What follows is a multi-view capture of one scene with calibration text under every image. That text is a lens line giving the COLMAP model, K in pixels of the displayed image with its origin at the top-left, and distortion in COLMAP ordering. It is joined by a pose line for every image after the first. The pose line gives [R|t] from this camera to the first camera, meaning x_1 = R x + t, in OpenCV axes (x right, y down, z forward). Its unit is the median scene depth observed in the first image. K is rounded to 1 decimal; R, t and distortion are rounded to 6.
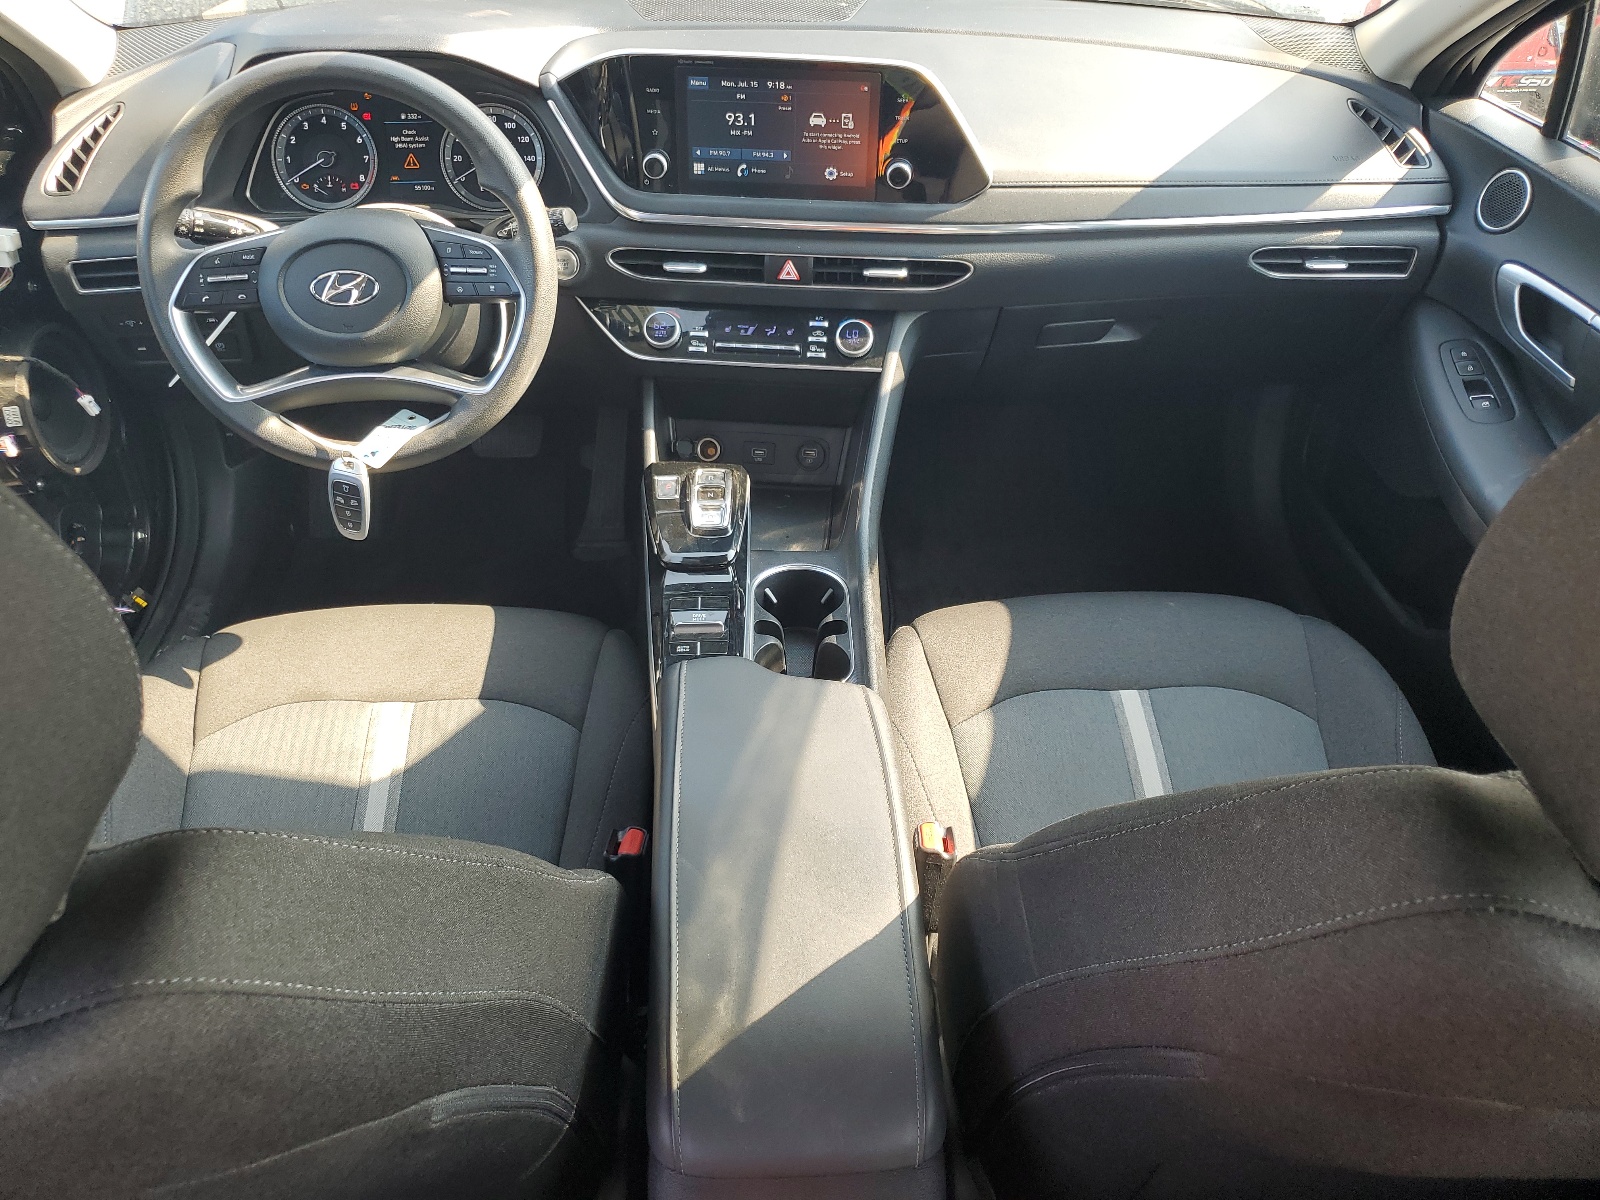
lens RADIAL K [[1226.5, 0, 800.3], [0, 1226.5, 598.0], [0, 0, 1]] dist [-0.007318, -0.001913]
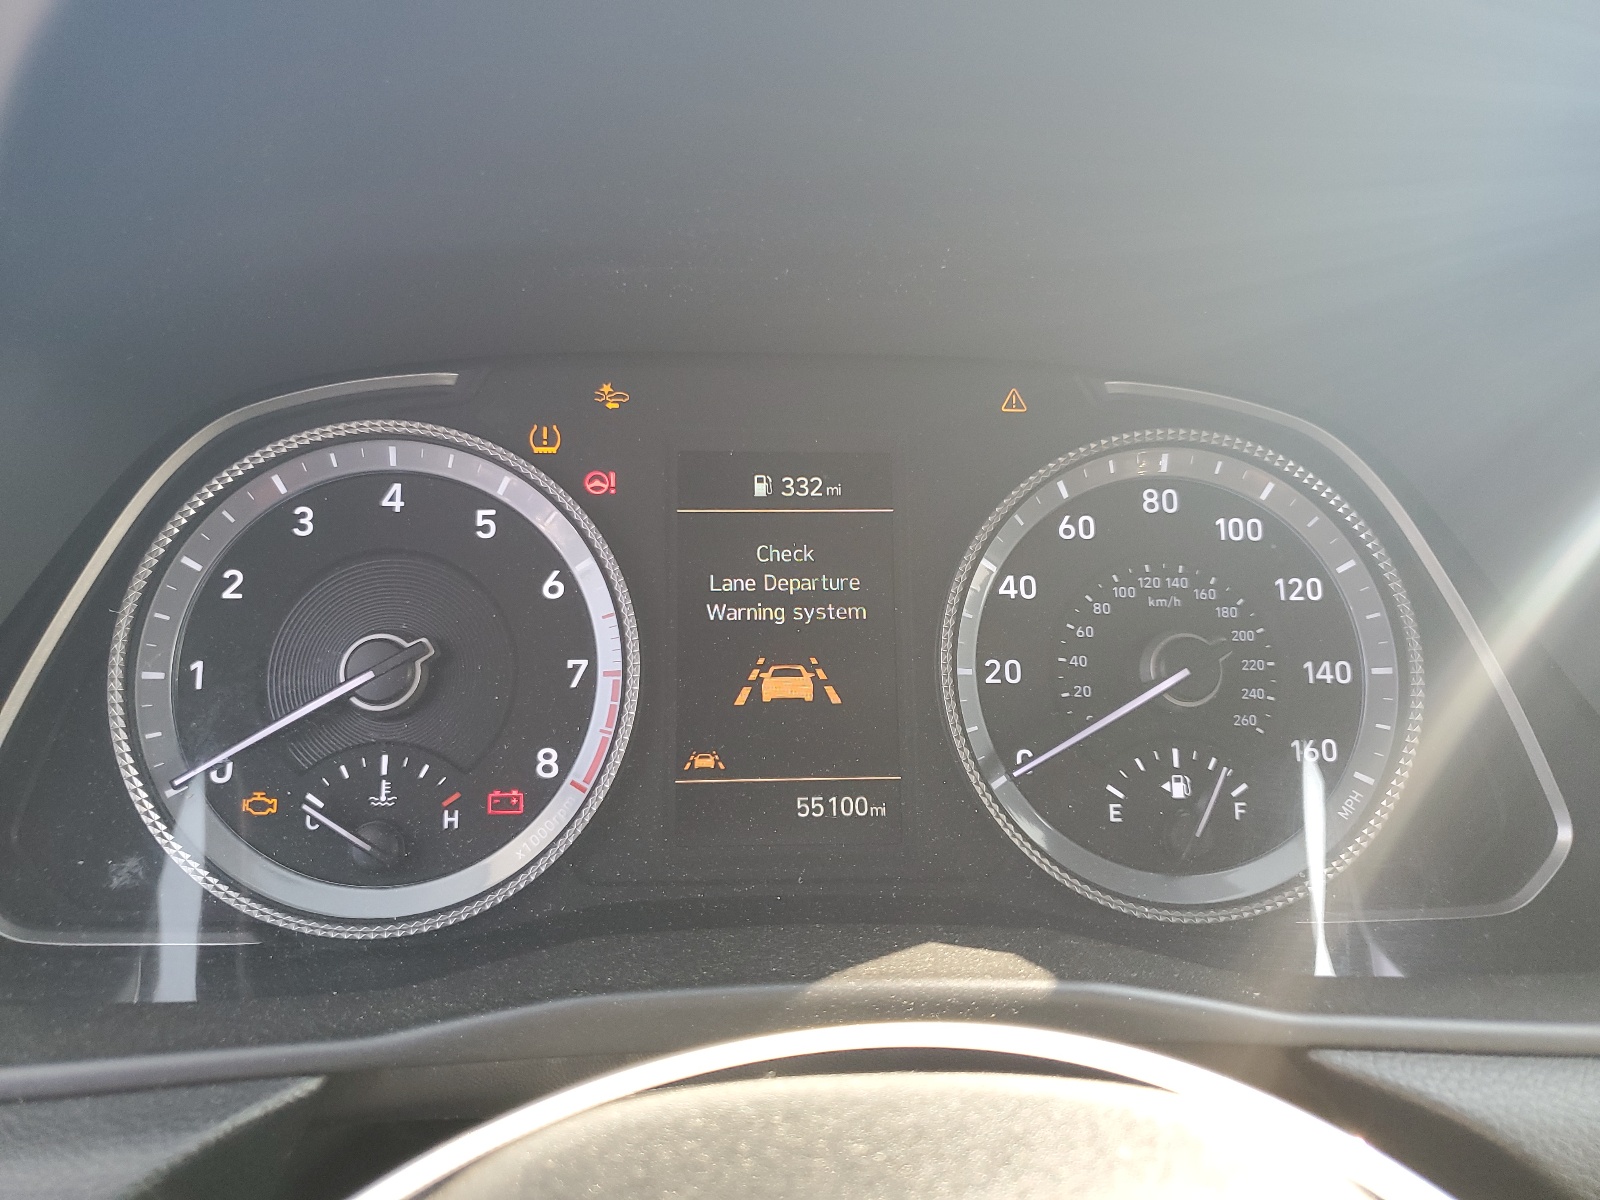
lens RADIAL K [[1226.5, 0, 798.9], [0, 1226.5, 601.0], [0, 0, 1]] dist [-0.007318, -0.001913]
pose [[0.999987, 0.004631, 0.001986, -0.318171], [-0.003645, 0.936974, -0.349380, -0.298627], [-0.003479, 0.349368, 0.936979, 0.803598]]
